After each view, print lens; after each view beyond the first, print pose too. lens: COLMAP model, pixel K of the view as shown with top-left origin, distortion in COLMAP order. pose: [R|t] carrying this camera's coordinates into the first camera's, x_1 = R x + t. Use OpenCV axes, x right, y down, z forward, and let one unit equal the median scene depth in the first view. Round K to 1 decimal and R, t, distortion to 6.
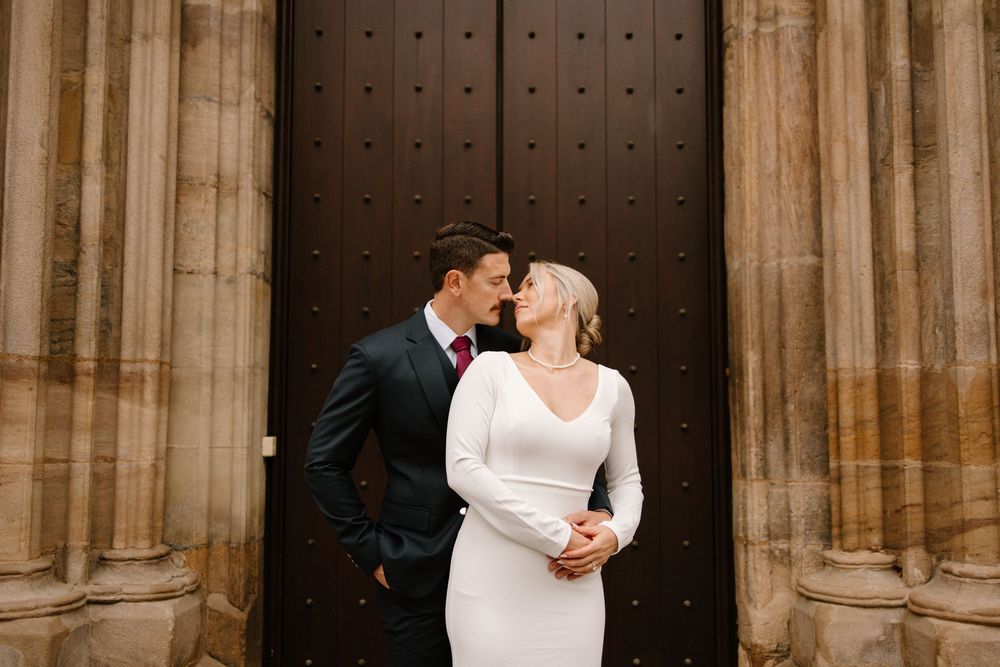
lens RADIAL K [[1004.7, 0, 507.0], [0, 1004.7, 334.1], [0, 0, 1]] dist [0.018777, -0.007321]
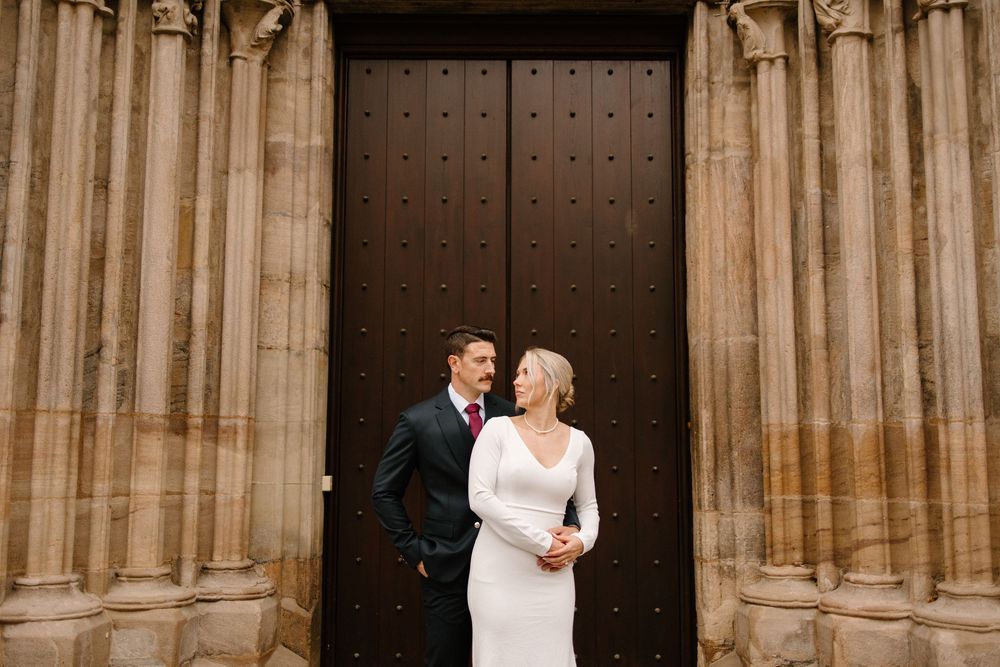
lens RADIAL K [[1035.0, 0, 500.0], [0, 1035.0, 333.5], [0, 0, 1]] dist [0.022266, -0.007568]
pose [[0.999784, 0.000419, -0.020789, 0.010108], [-0.001208, 0.999279, -0.037949, -0.029546], [0.020759, 0.037966, 0.999063, -0.326349]]
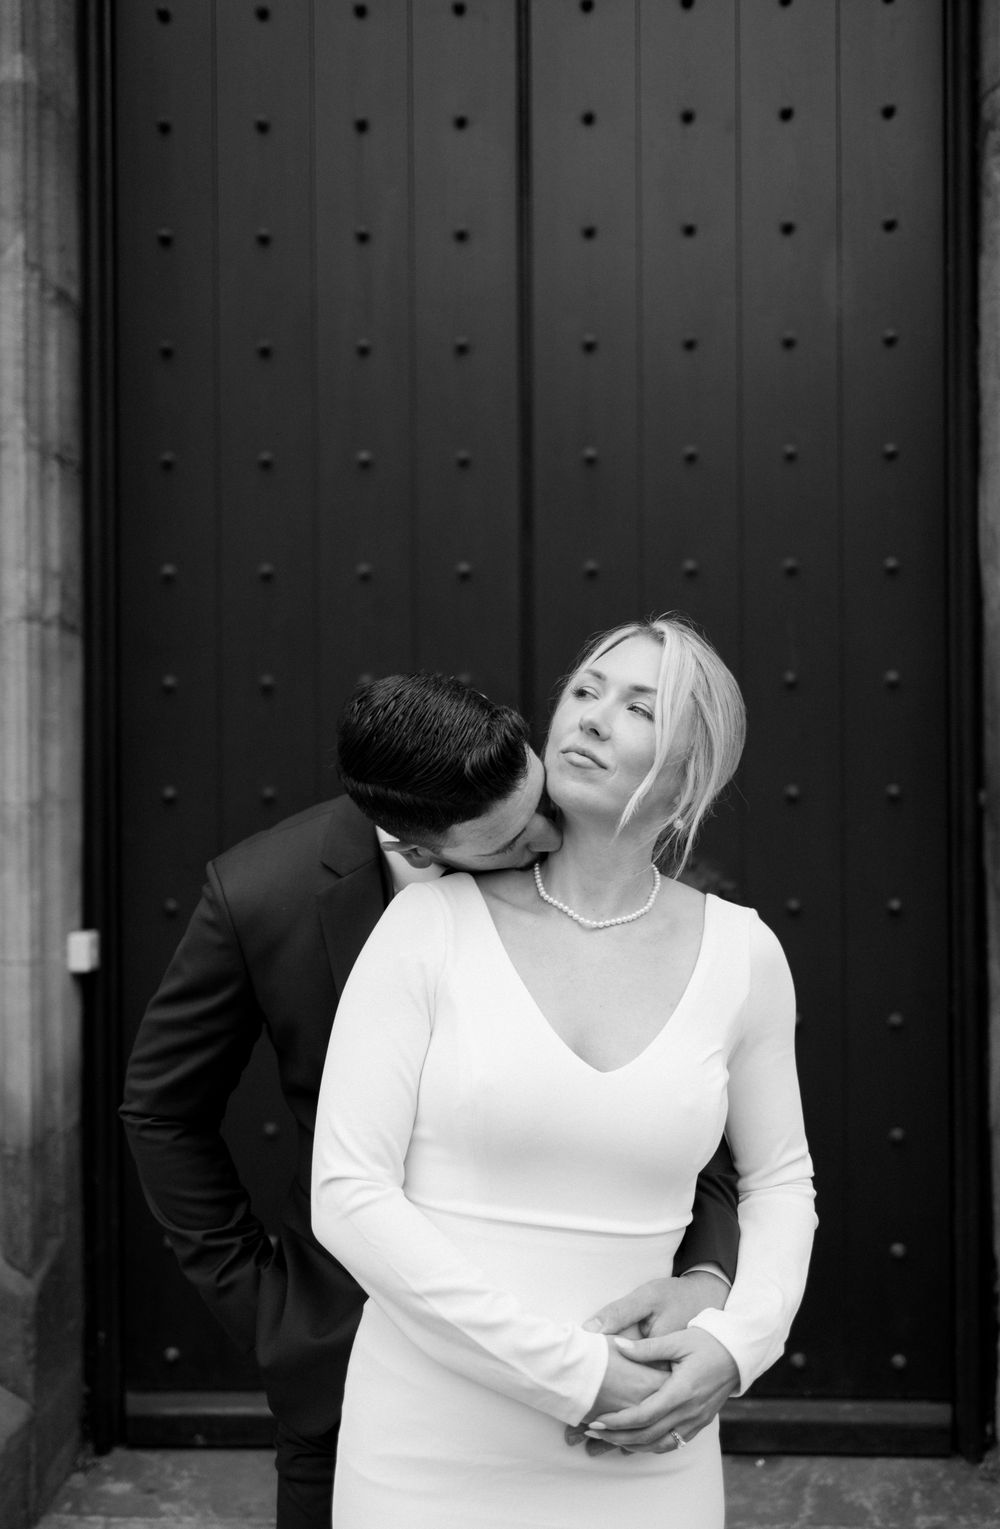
lens RADIAL K [[1514.4, 0, 507.4], [0, 1514.4, 767.0], [0, 0, 1]] dist [0.011162, 0.003483]
pose [[0.998127, -0.007782, -0.060686, 0.031011], [0.012824, 0.996456, 0.083133, -0.046600], [0.059824, -0.083756, 0.994689, 0.253635]]
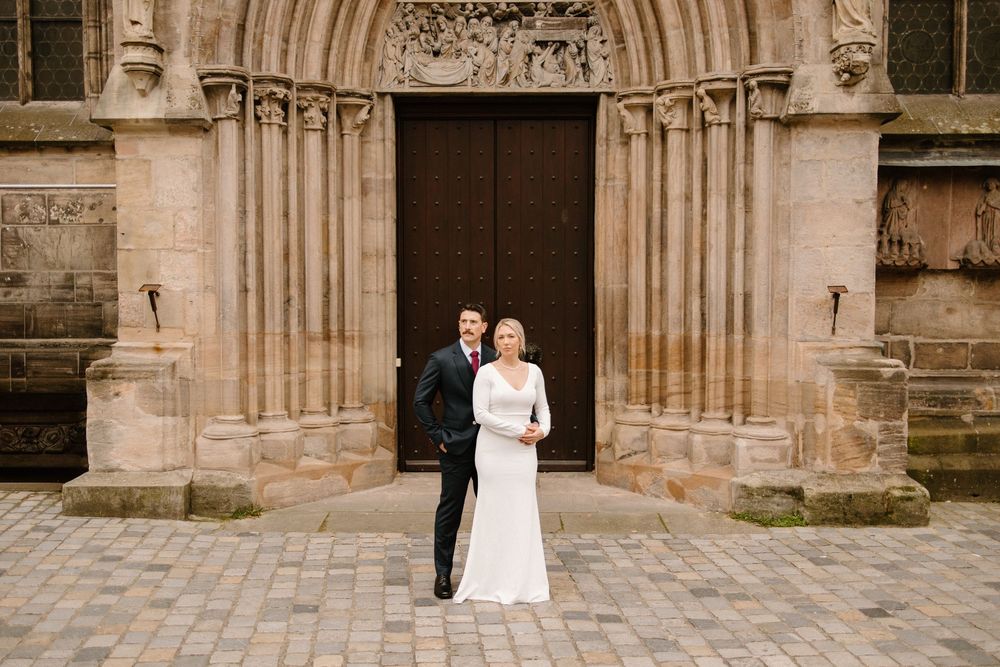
lens RADIAL K [[1021.7, 0, 485.8], [0, 1021.7, 347.9], [0, 0, 1]] dist [0.003778, -0.001159]
pose [[0.999564, -0.001285, -0.029501, 0.042468], [0.005319, 0.990542, 0.137109, -0.262120], [0.029045, -0.137206, 0.990117, -1.434136]]
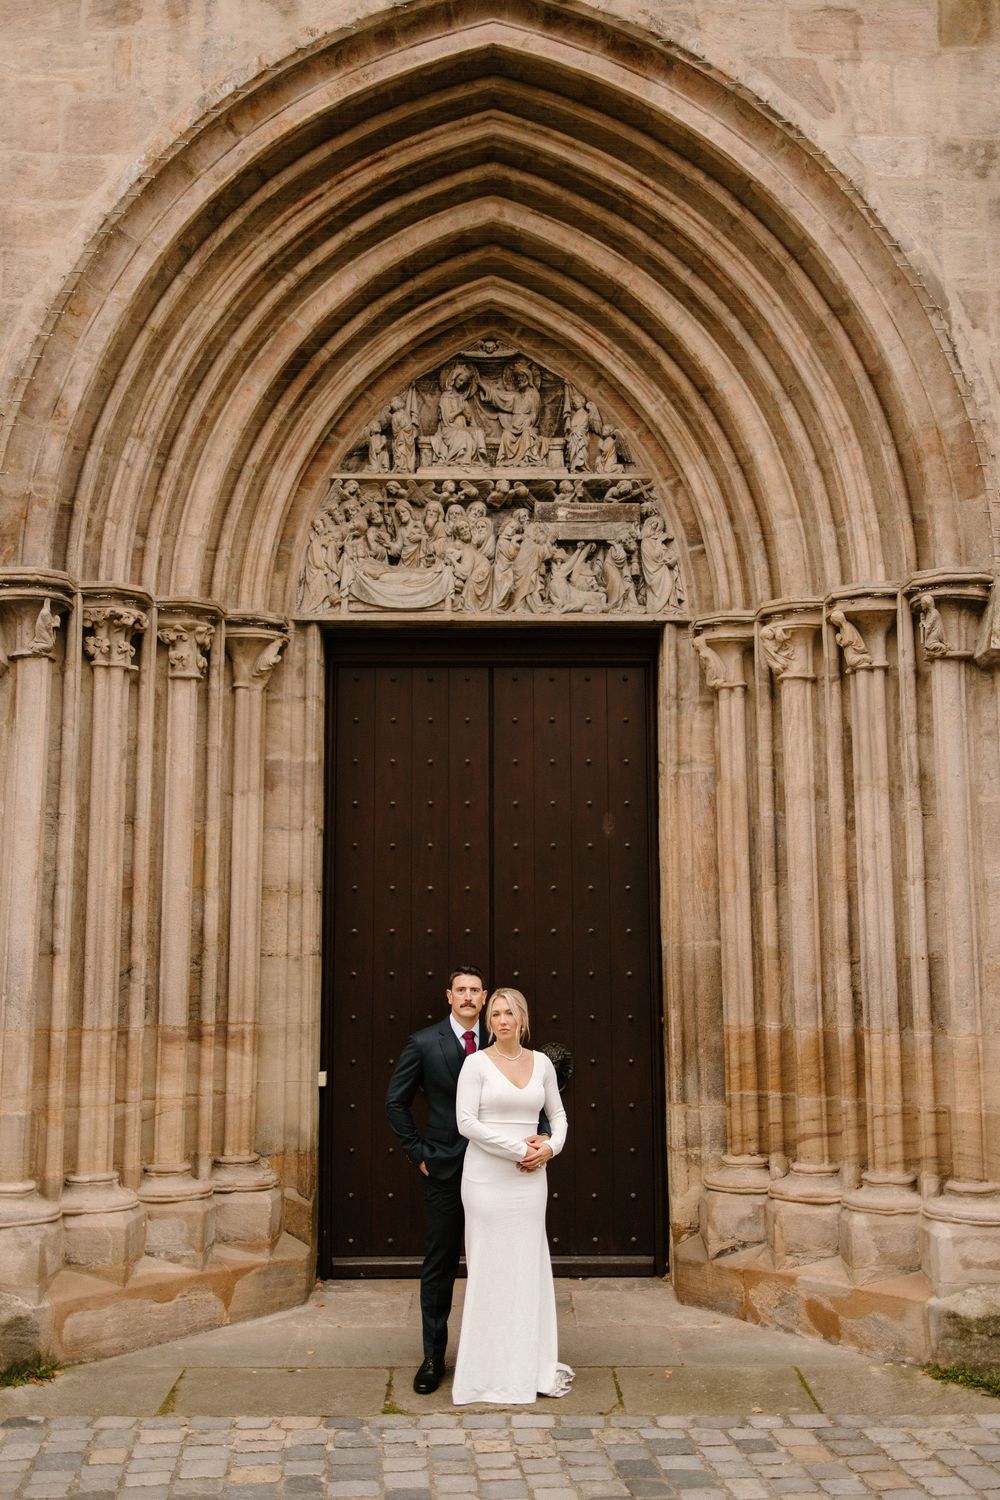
lens RADIAL K [[1507.0, 0, 500.0], [0, 1507.0, 750.0], [0, 0, 1]] dist [0.018777, -0.007321]
pose [[0.999944, -0.005877, -0.008769, 0.024617], [0.005421, 0.998674, -0.051194, -0.235248], [0.009059, 0.051144, 0.998650, -1.097531]]
